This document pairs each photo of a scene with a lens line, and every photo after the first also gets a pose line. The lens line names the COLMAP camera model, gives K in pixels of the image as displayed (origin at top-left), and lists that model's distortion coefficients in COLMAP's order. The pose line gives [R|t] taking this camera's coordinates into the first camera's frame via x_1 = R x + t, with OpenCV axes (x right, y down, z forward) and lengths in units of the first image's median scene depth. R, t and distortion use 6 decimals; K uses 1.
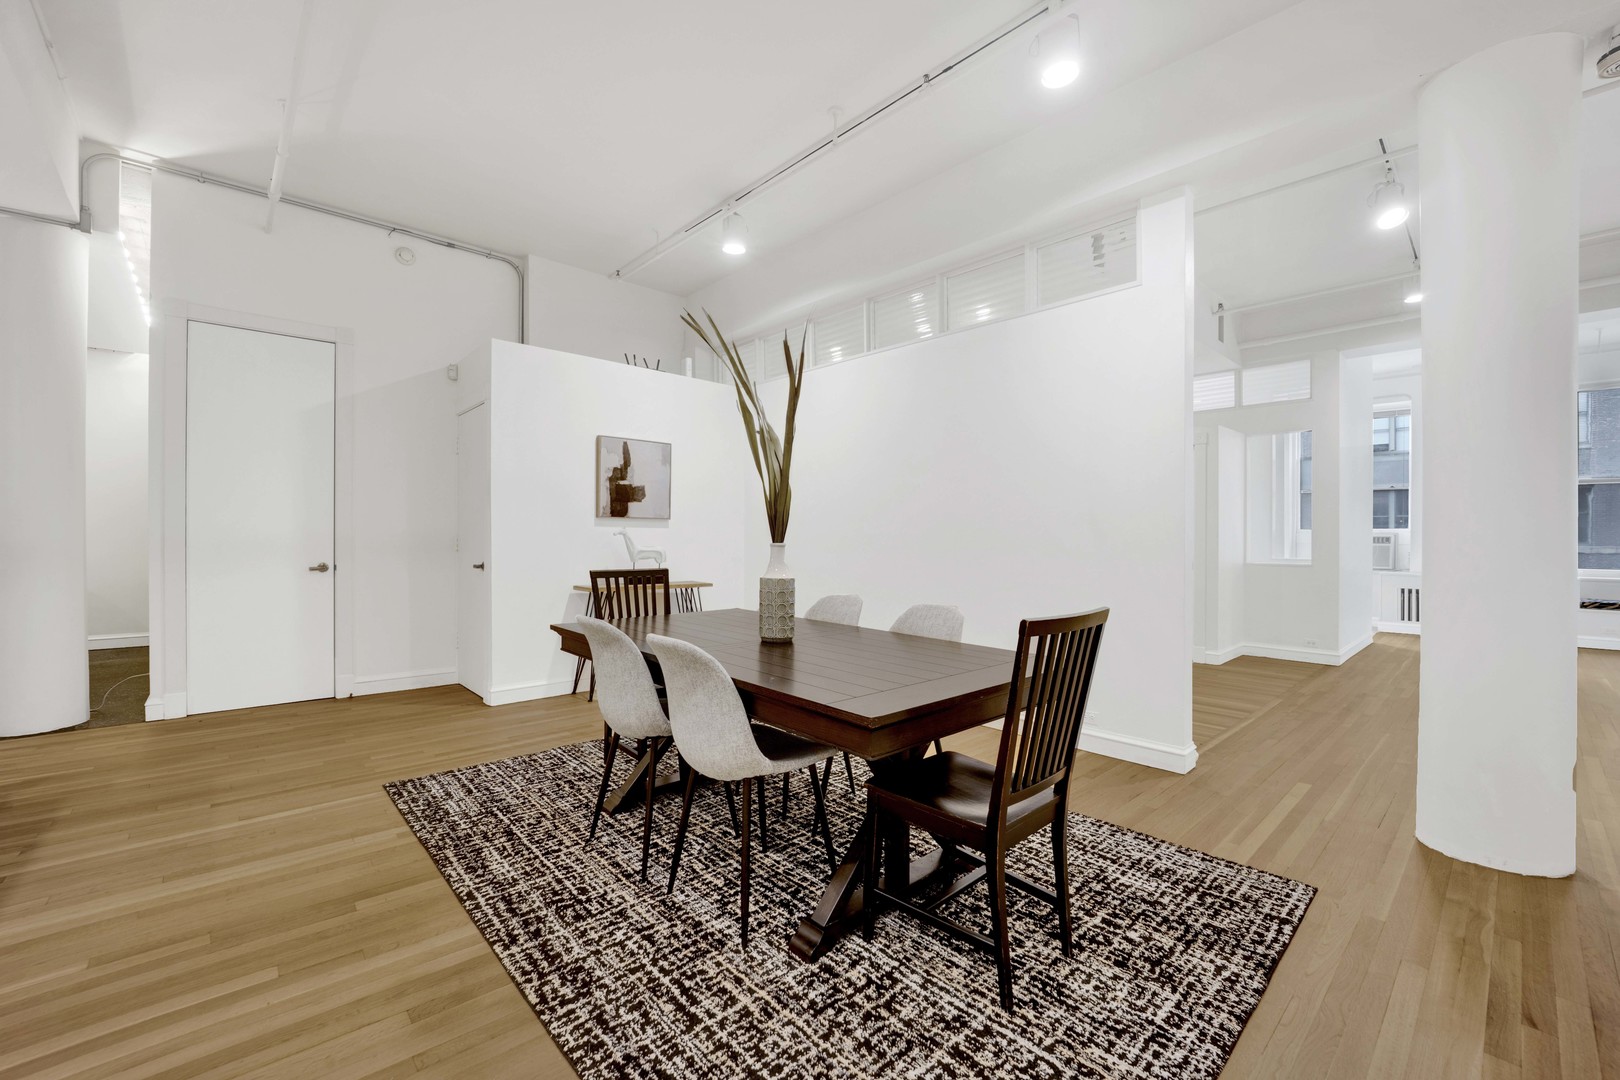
lens RADIAL K [[661.7, 0, 821.5], [0, 661.7, 541.7], [0, 0, 1]] dist [-0.020298, -0.000178]
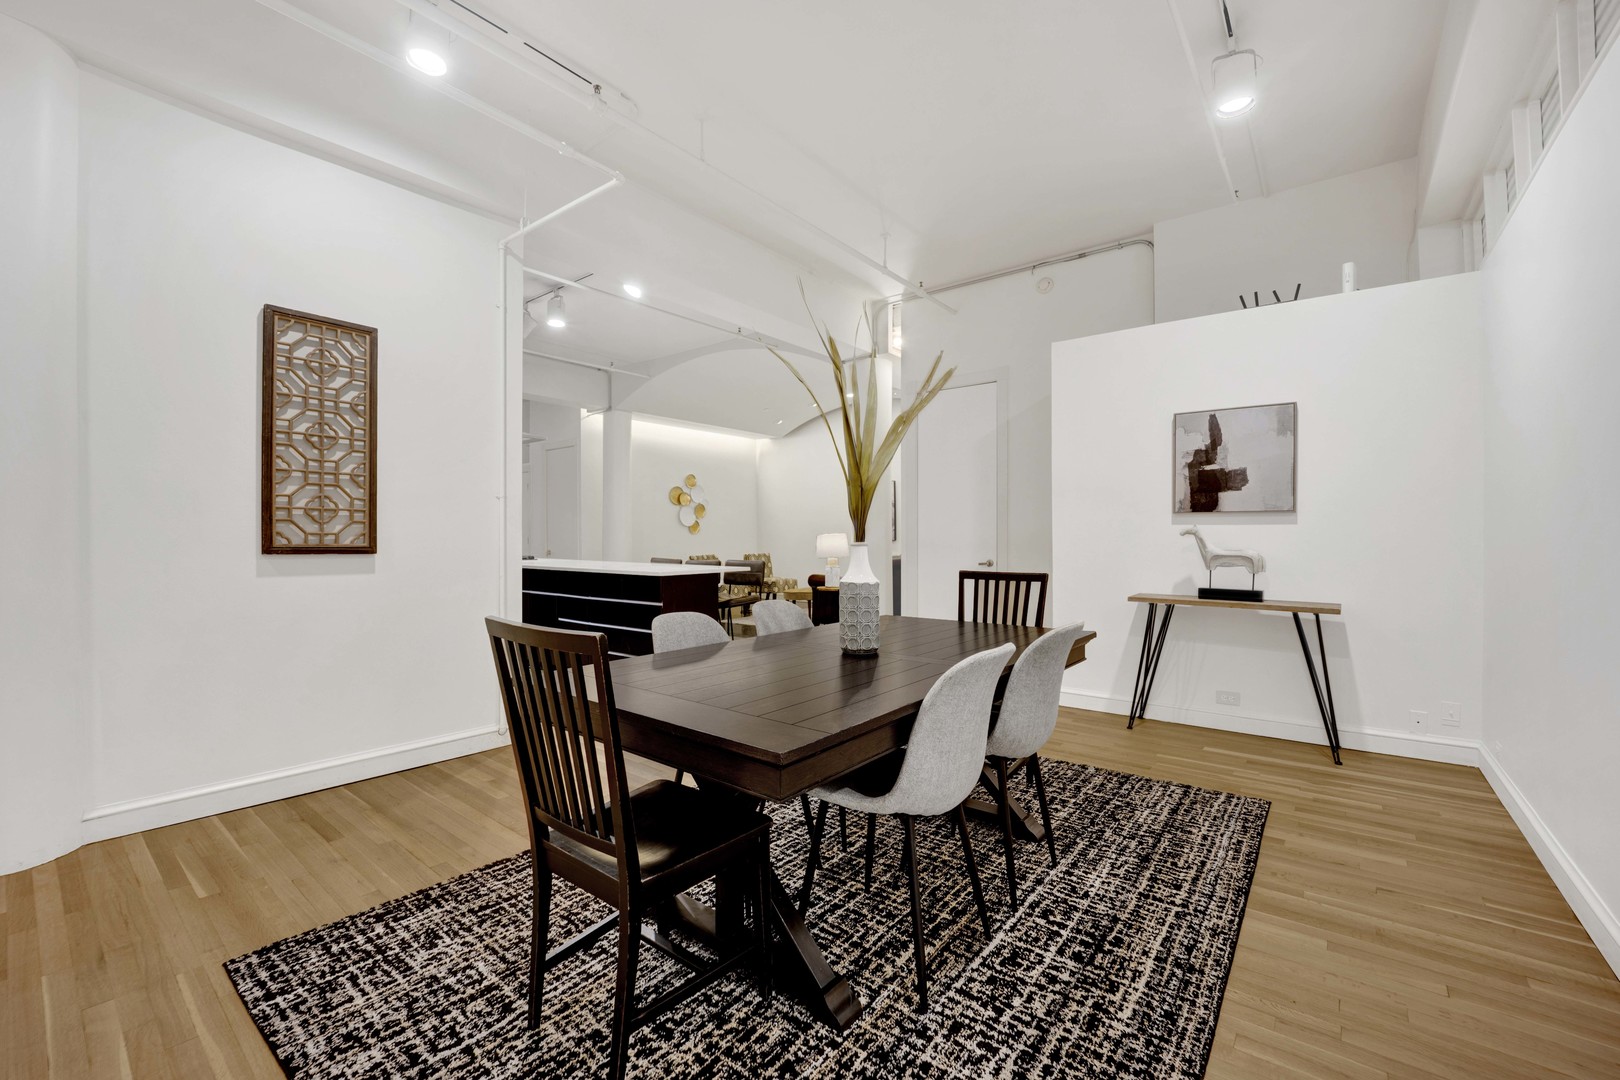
lens RADIAL K [[688.6, 0, 798.2], [0, 688.6, 537.2], [0, 0, 1]] dist [-0.020292, 0.000212]
pose [[0.123285, -0.005173, -0.992358, 1.214724], [-0.004925, 0.999971, -0.005824, -0.000621], [0.992359, 0.005605, 0.123256, 1.154274]]
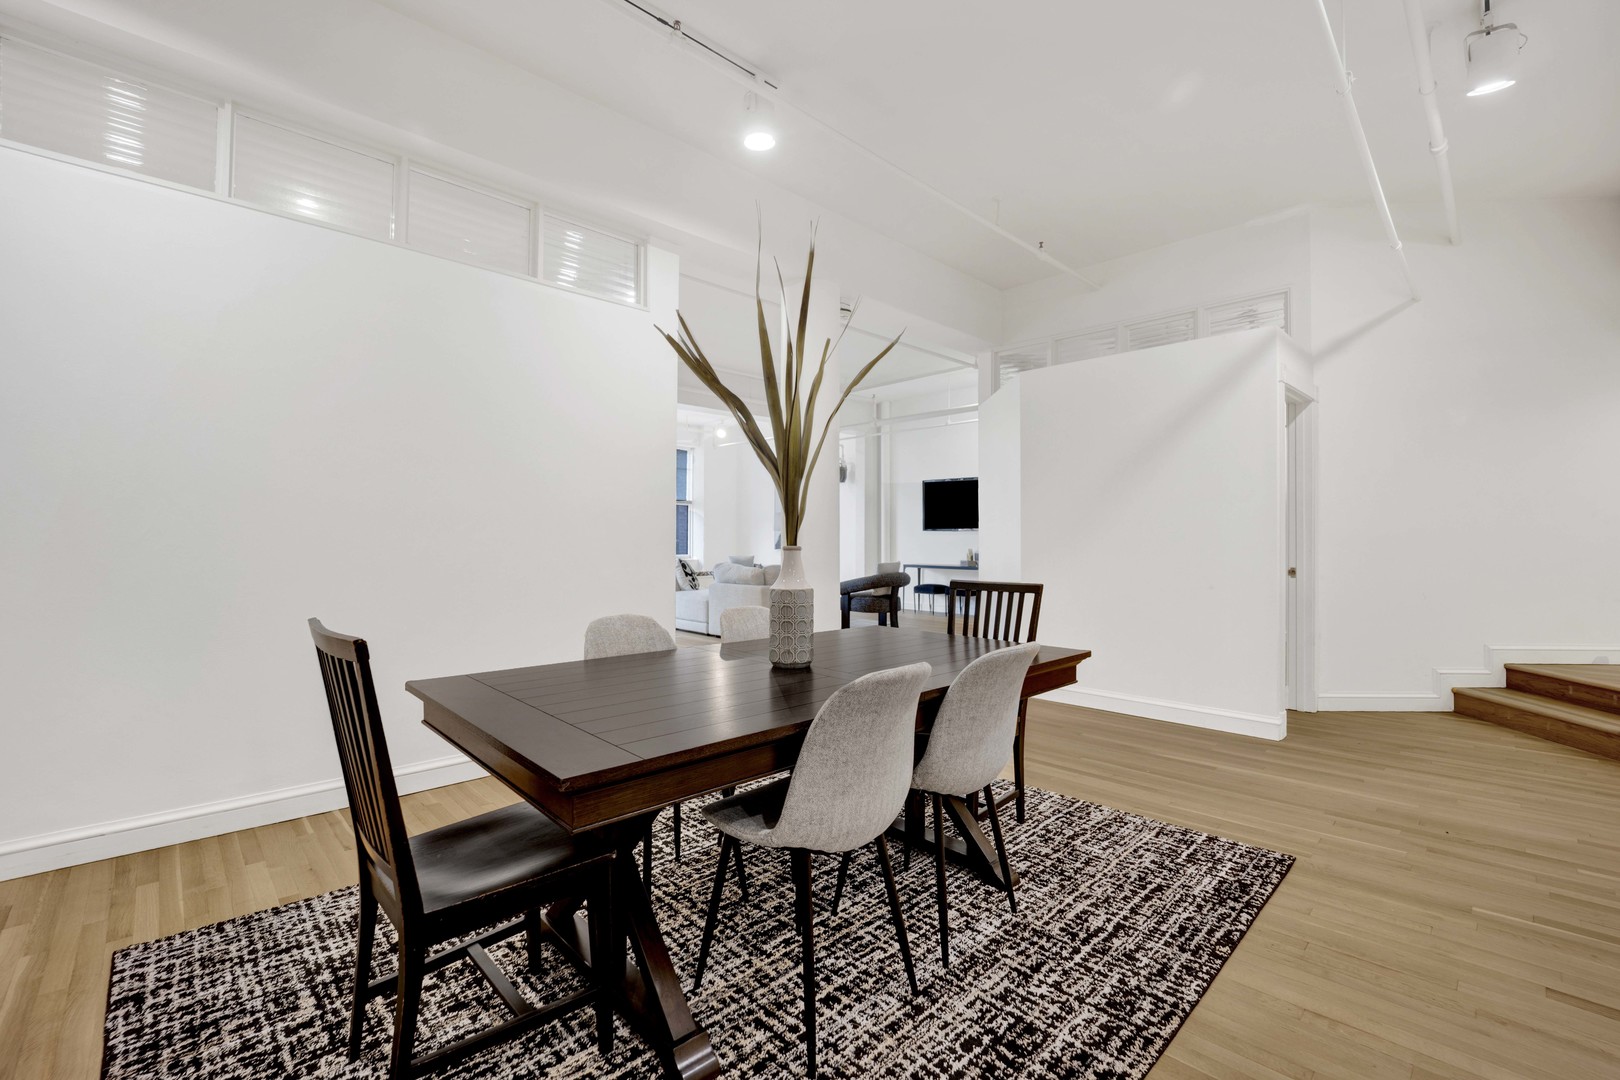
lens RADIAL K [[688.6, 0, 811.3], [0, 688.6, 529.7], [0, 0, 1]] dist [-0.020292, 0.000212]
pose [[-0.014057, 0.002002, 0.999899, -1.315155], [0.007637, 0.999969, -0.001894, -0.023429], [-0.999872, 0.007610, -0.014072, 1.417748]]
